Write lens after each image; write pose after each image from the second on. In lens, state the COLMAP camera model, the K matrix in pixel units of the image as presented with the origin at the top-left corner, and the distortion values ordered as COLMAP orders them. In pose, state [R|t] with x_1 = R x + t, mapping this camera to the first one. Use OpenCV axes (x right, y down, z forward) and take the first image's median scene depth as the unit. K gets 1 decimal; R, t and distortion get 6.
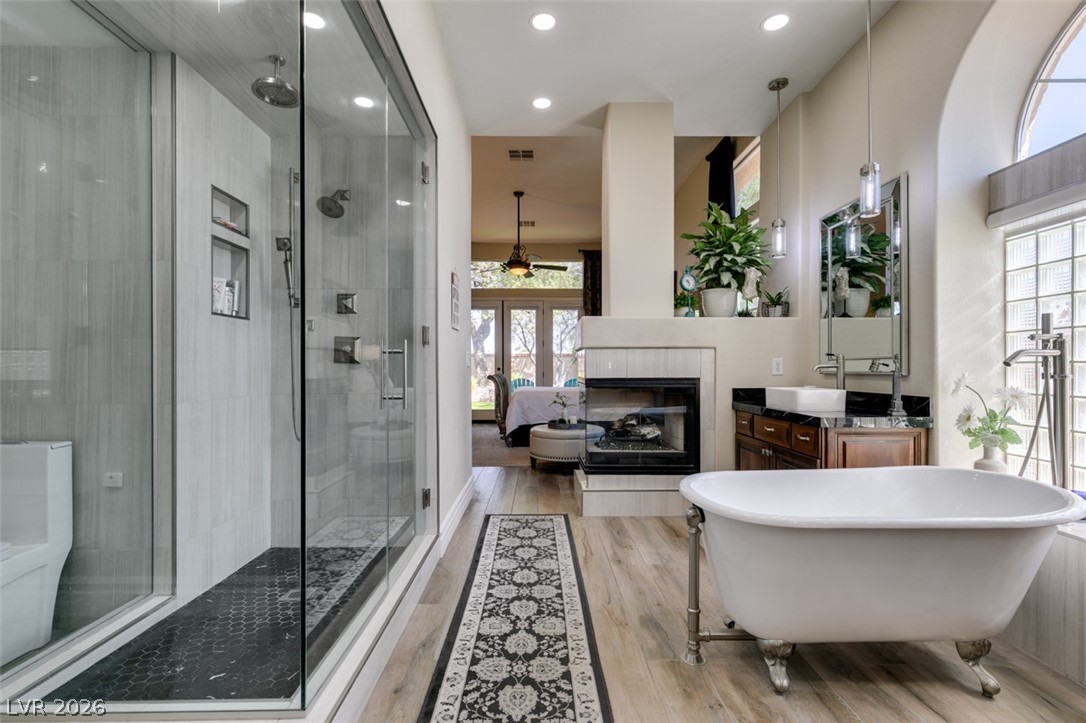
lens RADIAL K [[485.7, 0, 541.2], [0, 485.7, 368.6], [0, 0, 1]] dist [0.002328, -0.000603]
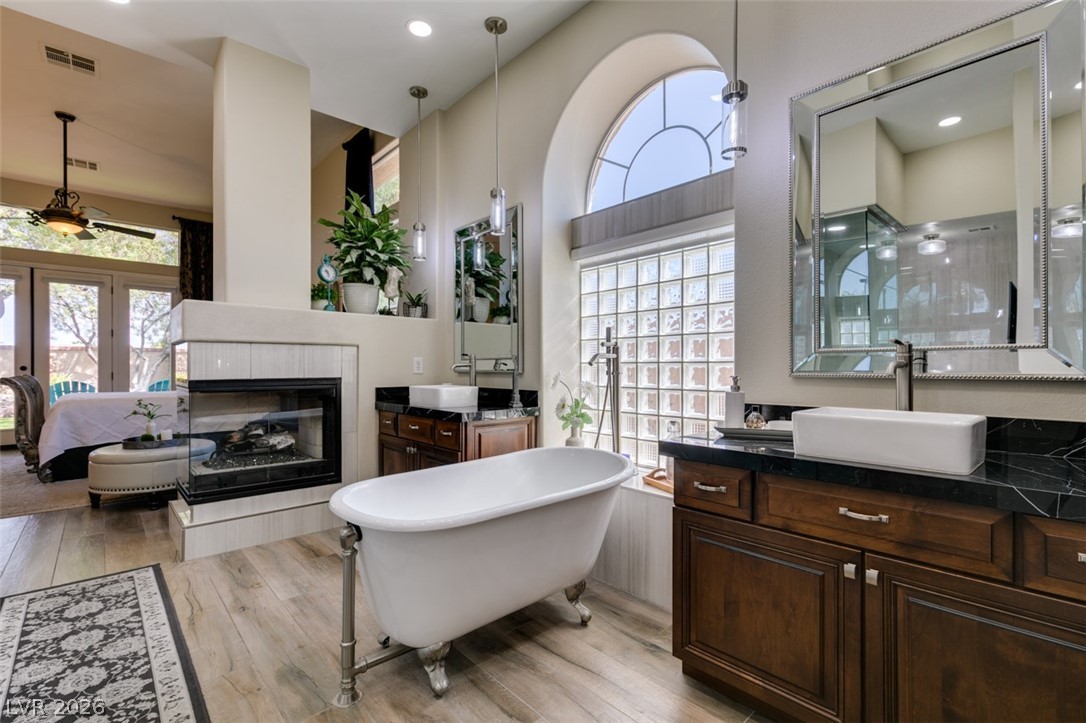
lens RADIAL K [[485.7, 0, 543.6], [0, 485.7, 366.7], [0, 0, 1]] dist [0.002328, -0.000603]
pose [[0.744144, 0.000105, 0.668019, -0.005449], [0.000513, 1.000000, -0.000729, -0.000785], [-0.668019, 0.000885, 0.744143, 0.056592]]
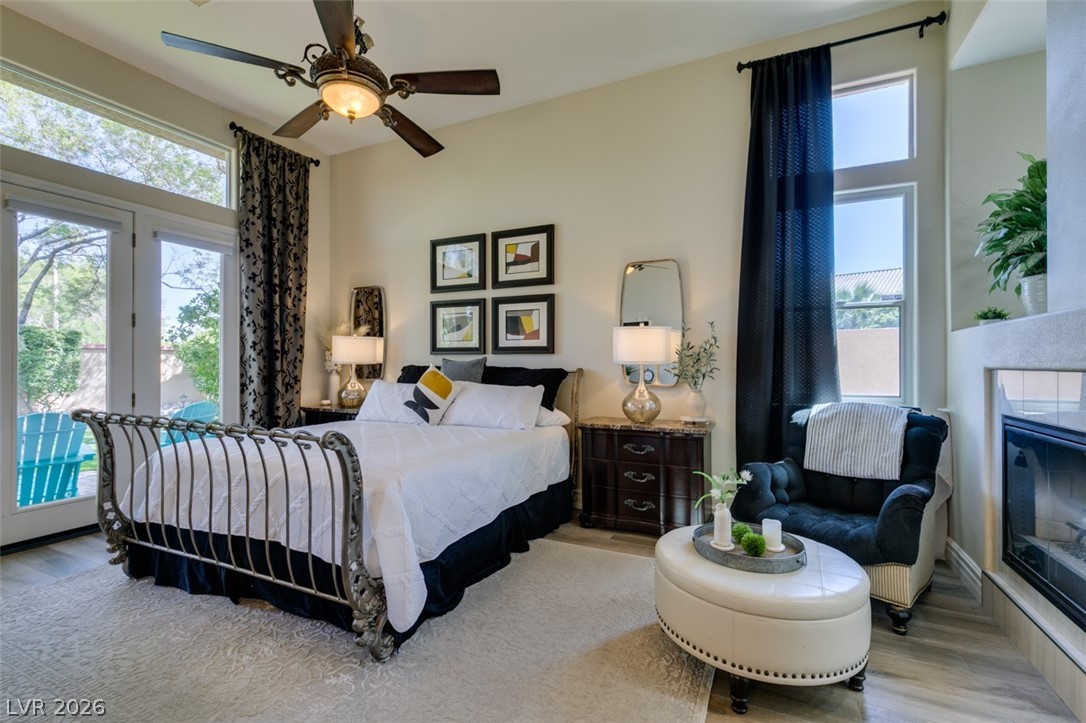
lens RADIAL K [[485.7, 0, 545.7], [0, 485.7, 361.1], [0, 0, 1]] dist [0.002328, -0.000603]
pose [[0.441319, 0.005081, 0.897336, -0.703541], [-0.001770, 0.999987, -0.004792, -0.059658], [-0.897349, 0.000526, 0.441322, 1.837400]]
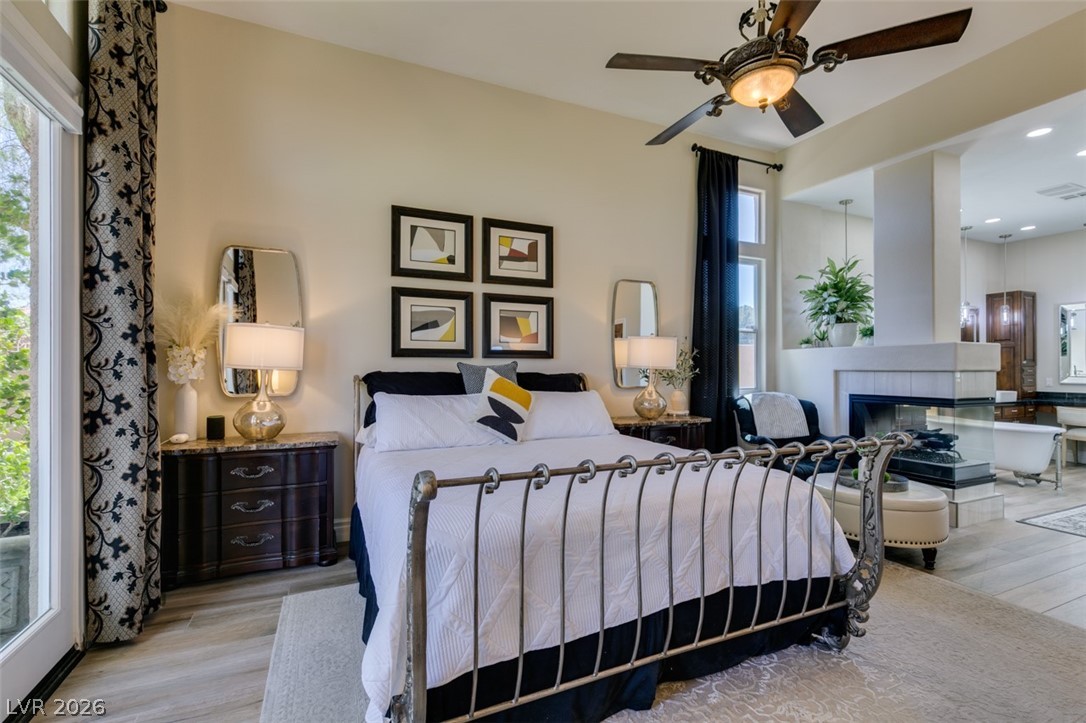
lens RADIAL K [[485.7, 0, 544.0], [0, 485.7, 363.1], [0, 0, 1]] dist [0.002328, -0.000603]
pose [[-0.402002, 0.016518, 0.915490, -0.679053], [0.003943, 0.999859, -0.016309, -0.052437], [-0.915630, -0.002947, -0.402011, 3.130315]]
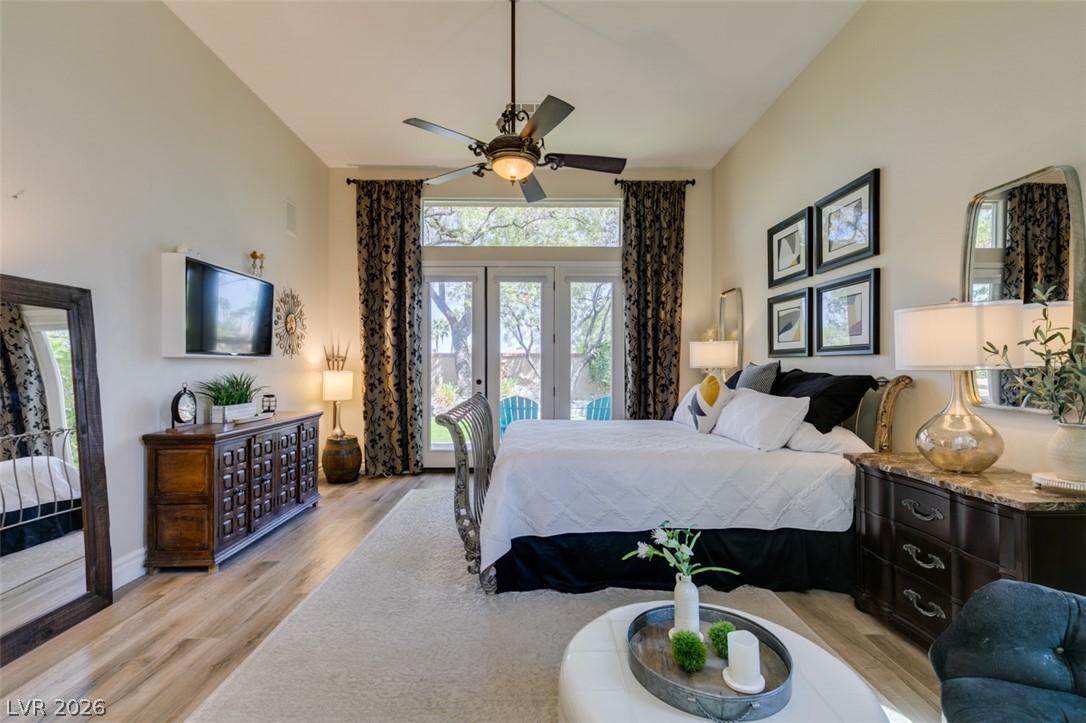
lens RADIAL K [[485.7, 0, 533.0], [0, 485.7, 366.8], [0, 0, 1]] dist [0.002328, -0.000603]
pose [[0.999990, 0.001956, -0.004062, -0.066829], [-0.001949, 0.999997, 0.001686, -0.063348], [0.004065, -0.001678, 0.999990, 1.418301]]
